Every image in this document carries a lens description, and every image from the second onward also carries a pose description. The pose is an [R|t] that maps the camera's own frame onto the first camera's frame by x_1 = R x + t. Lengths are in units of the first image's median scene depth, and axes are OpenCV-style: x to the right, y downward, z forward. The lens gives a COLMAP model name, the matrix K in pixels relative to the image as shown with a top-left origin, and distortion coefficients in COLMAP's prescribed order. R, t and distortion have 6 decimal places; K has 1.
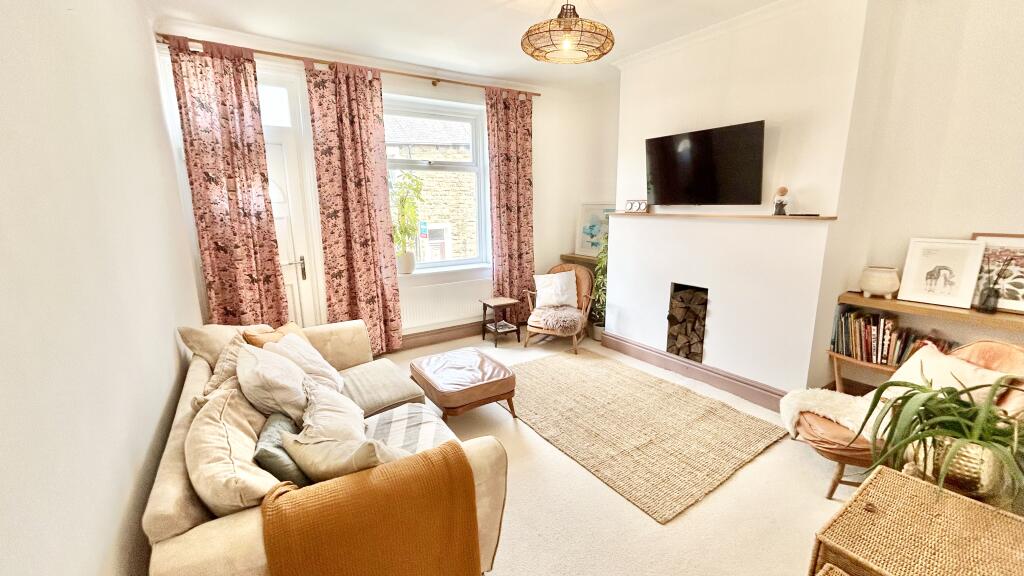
lens RADIAL K [[411.0, 0, 510.0], [0, 411.0, 288.3], [0, 0, 1]] dist [0.000689, -0.000028]
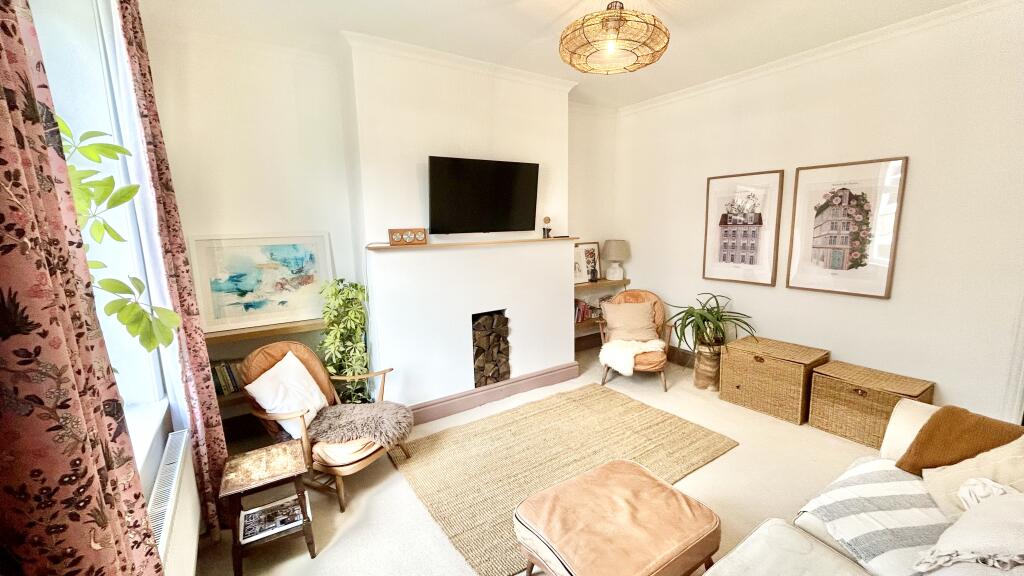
lens RADIAL K [[411.0, 0, 509.7], [0, 411.0, 290.3], [0, 0, 1]] dist [0.000689, -0.000028]
pose [[-0.000522, -0.151268, 0.988493, -0.557159], [0.225981, 0.962904, 0.147471, -0.197076], [-0.974132, 0.223458, 0.033681, 0.921647]]
